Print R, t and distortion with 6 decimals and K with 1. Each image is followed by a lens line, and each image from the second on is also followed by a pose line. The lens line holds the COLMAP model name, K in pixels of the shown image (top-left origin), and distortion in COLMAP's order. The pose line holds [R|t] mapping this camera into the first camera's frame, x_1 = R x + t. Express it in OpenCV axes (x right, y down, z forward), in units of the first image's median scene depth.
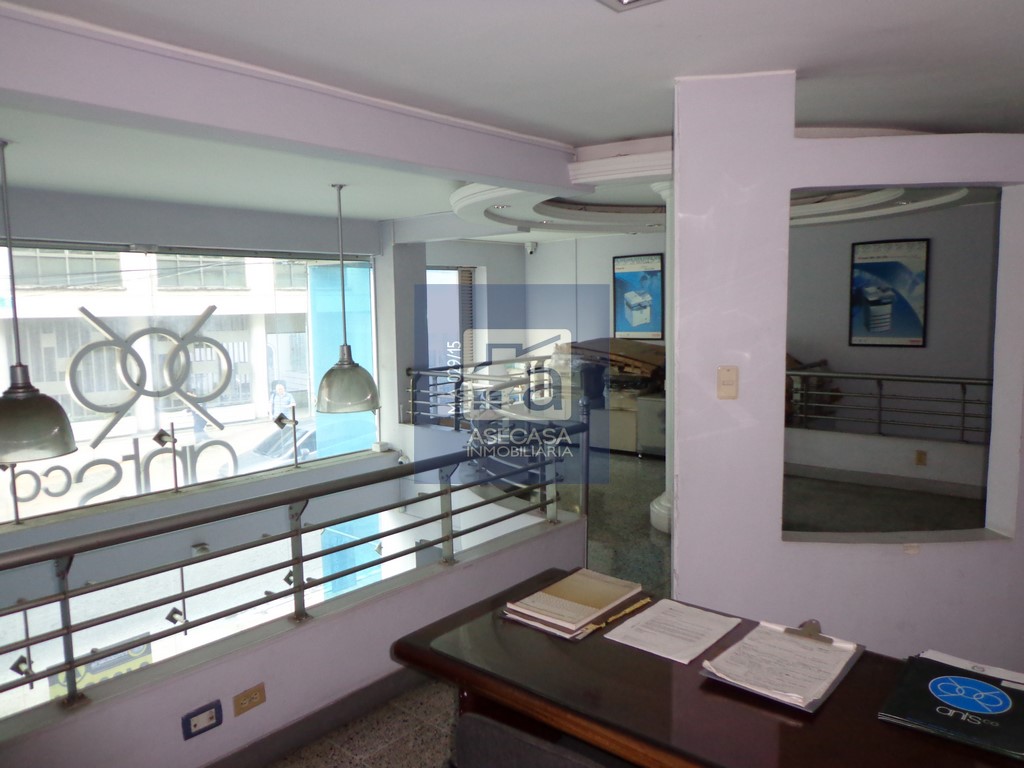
lens RADIAL K [[749.9, 0, 517.9], [0, 749.9, 387.0], [0, 0, 1]] dist [-0.002735, -0.004392]
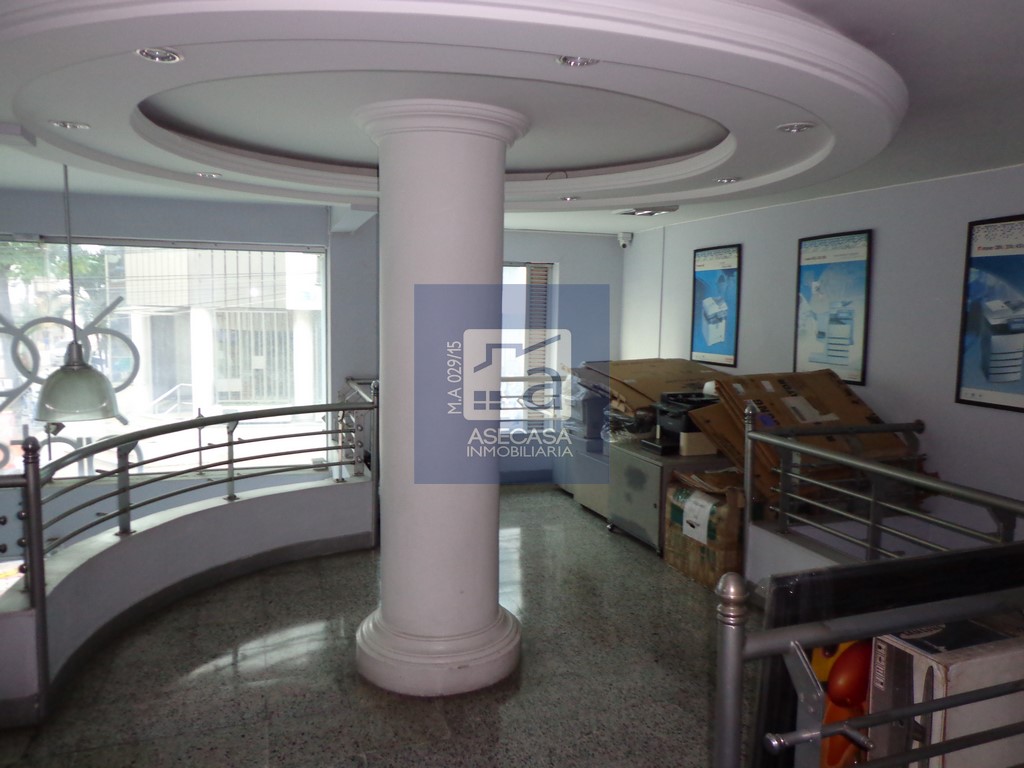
lens RADIAL K [[749.9, 0, 516.6], [0, 749.9, 388.3], [0, 0, 1]] dist [-0.002735, -0.004392]
pose [[0.861386, 0.088872, -0.500116, 0.443548], [-0.088208, 0.995788, 0.025027, -0.050653], [0.500234, 0.022557, 0.865597, 0.342521]]
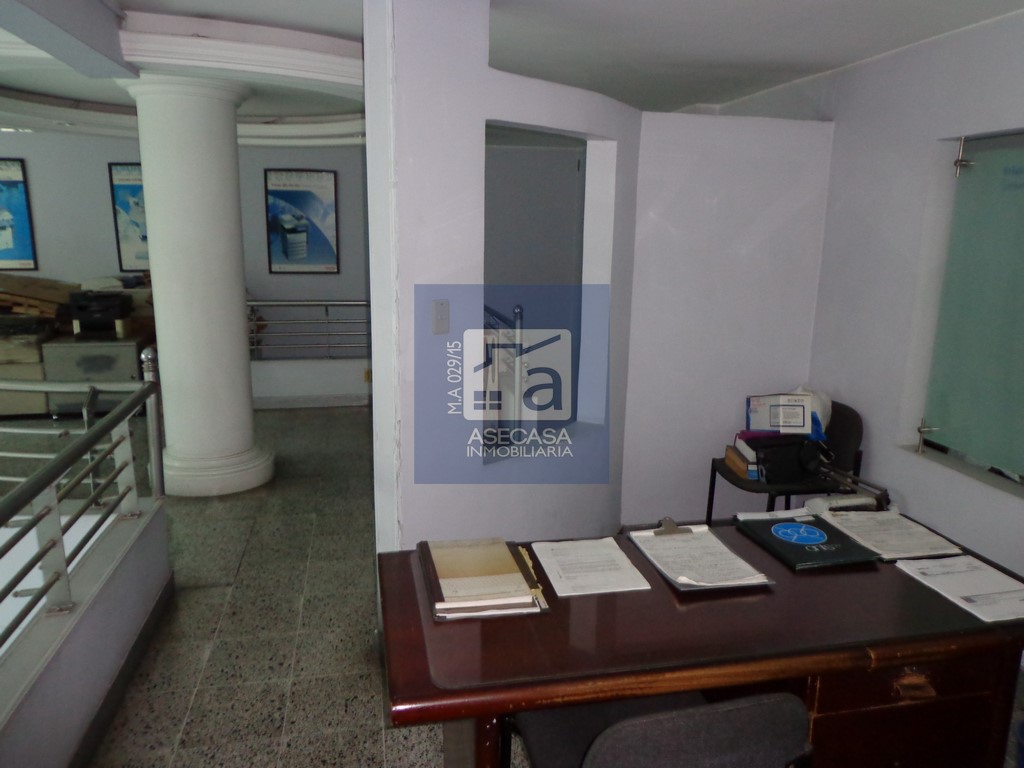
lens RADIAL K [[749.9, 0, 516.3], [0, 749.9, 387.3], [0, 0, 1]] dist [-0.002735, -0.004392]
pose [[0.612248, -0.137042, 0.778699, -0.158035], [0.059680, 0.990065, 0.127316, -0.012530], [-0.788411, -0.031476, 0.614344, 0.122018]]
